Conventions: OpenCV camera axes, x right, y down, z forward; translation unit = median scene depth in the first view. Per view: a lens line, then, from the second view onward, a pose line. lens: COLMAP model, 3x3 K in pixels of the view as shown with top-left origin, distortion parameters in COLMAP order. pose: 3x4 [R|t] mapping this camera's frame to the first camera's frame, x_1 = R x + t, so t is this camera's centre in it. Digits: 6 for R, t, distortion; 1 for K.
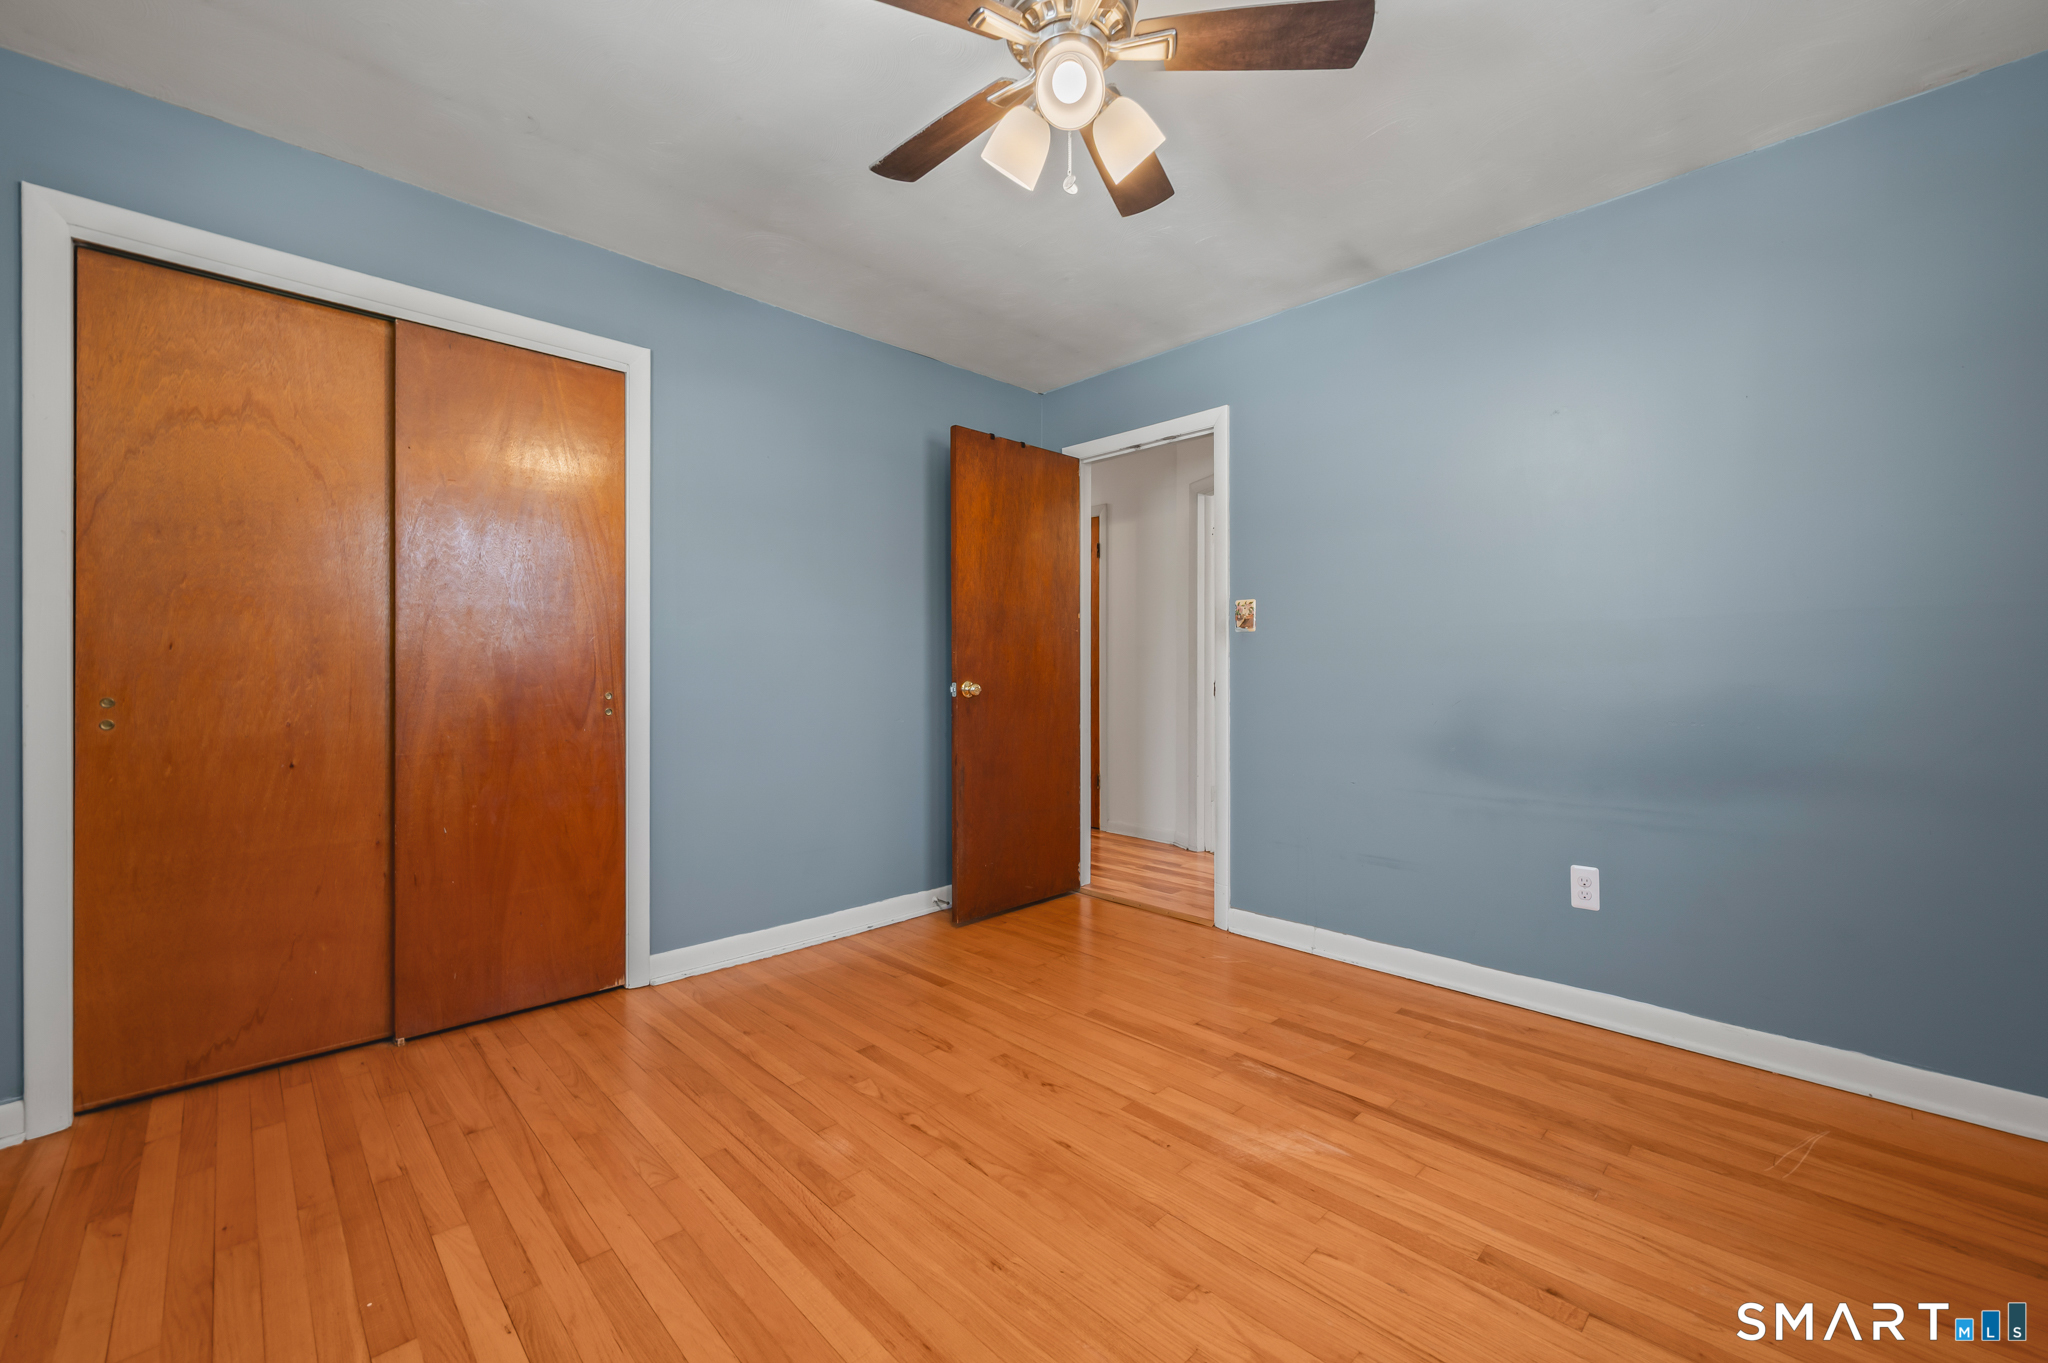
lens RADIAL K [[819.2, 0, 1013.7], [0, 819.2, 673.5], [0, 0, 1]] dist [-0.001601, -0.000359]
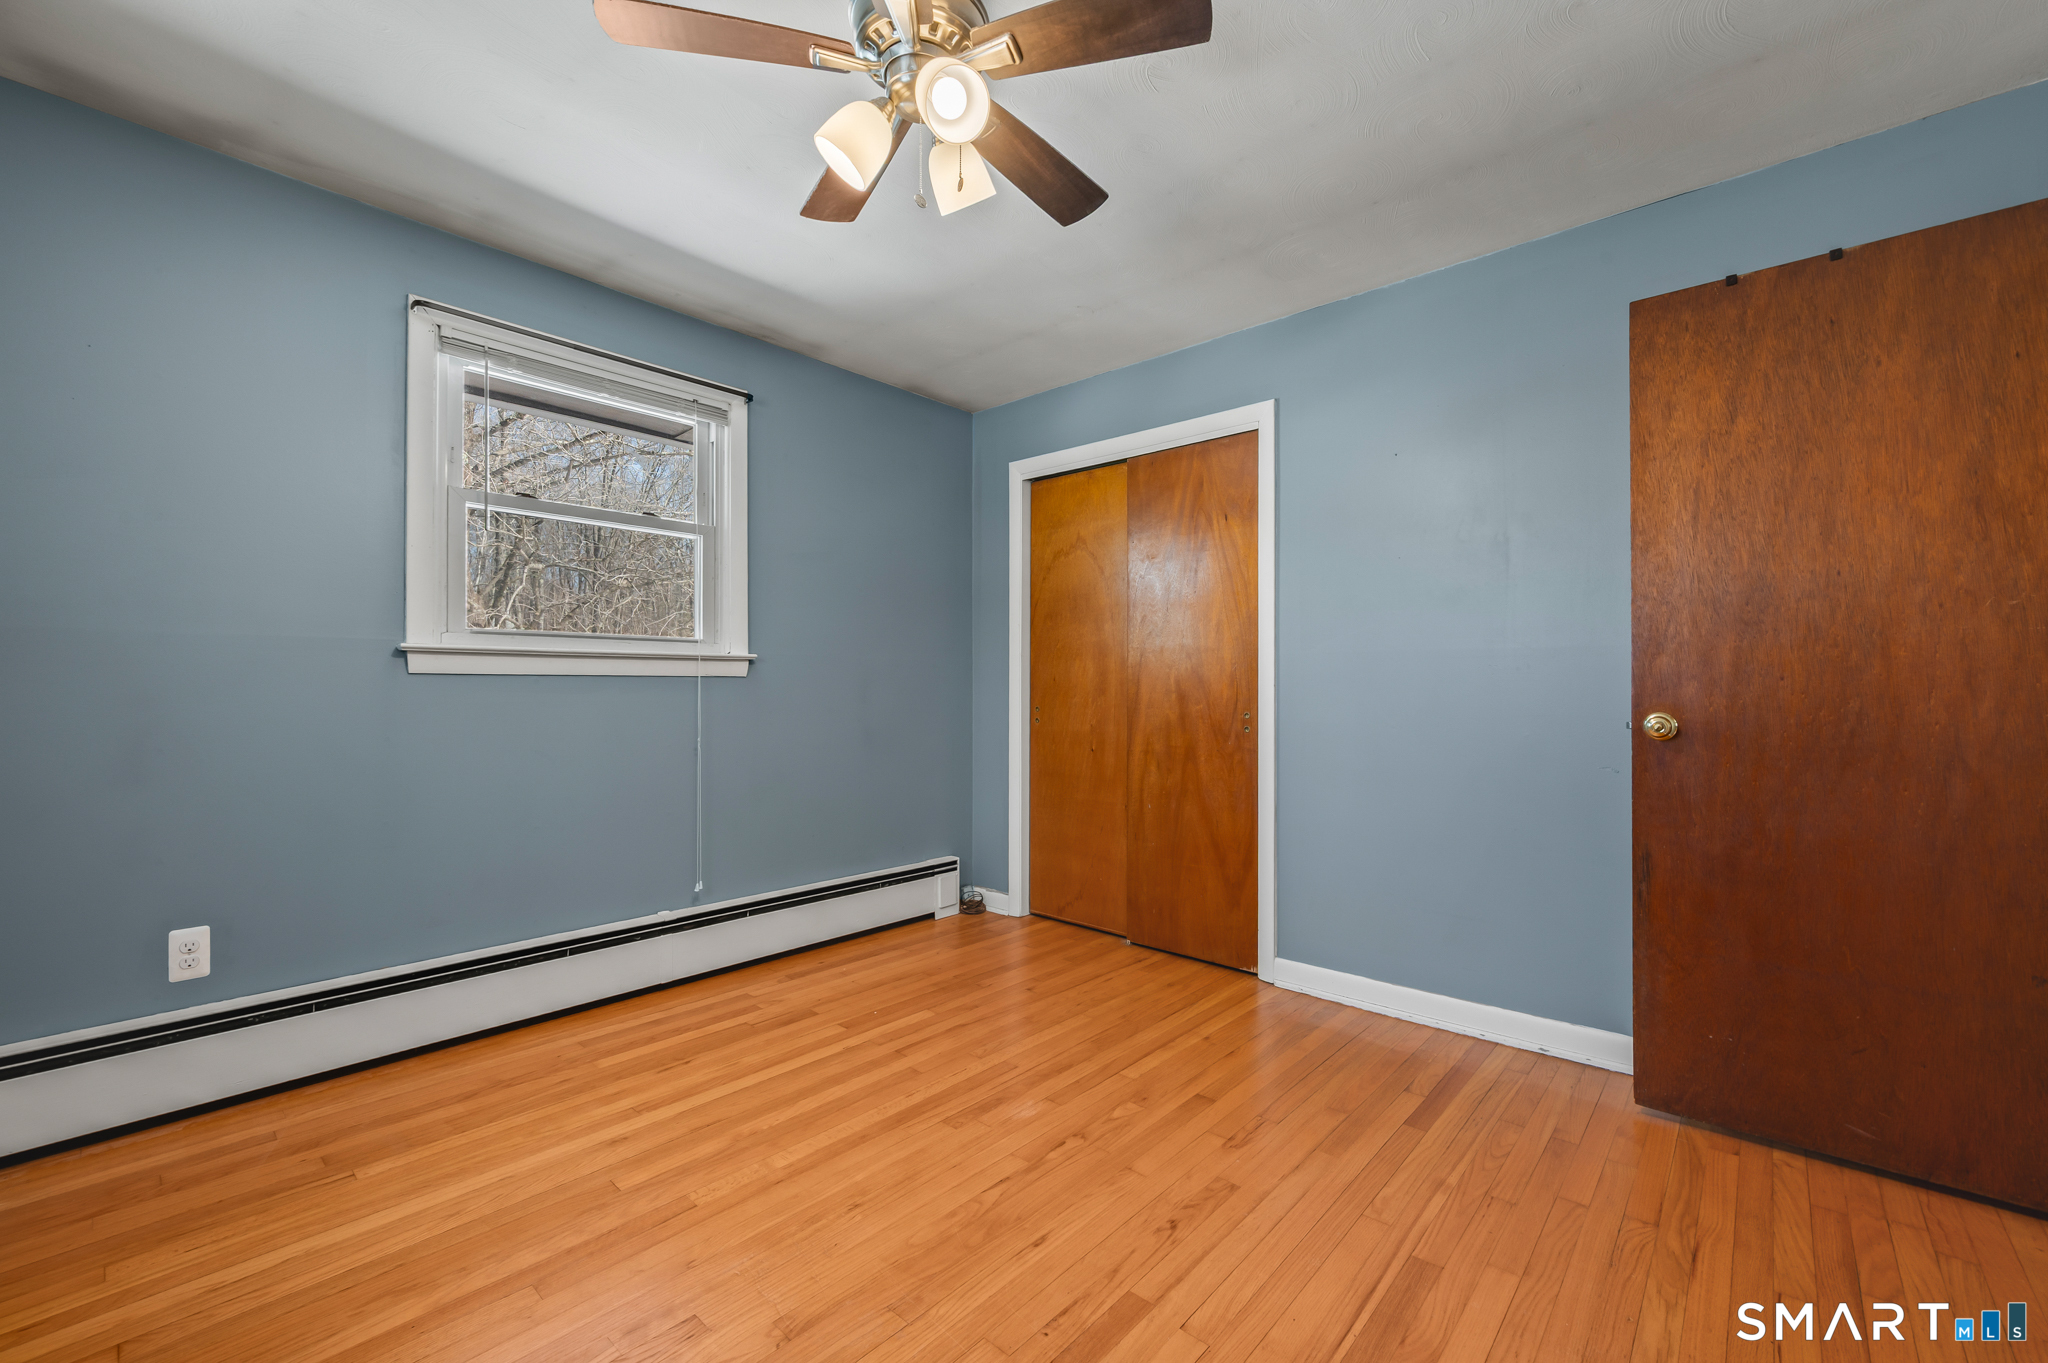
lens RADIAL K [[803.5, 0, 1040.9], [0, 803.5, 685.1], [0, 0, 1]] dist [0.001134, 0.000131]
pose [[0.104185, -0.007119, -0.994532, 0.670479], [-0.005720, 0.999954, -0.007757, -0.005101], [0.994542, 0.006497, 0.104139, 0.667597]]
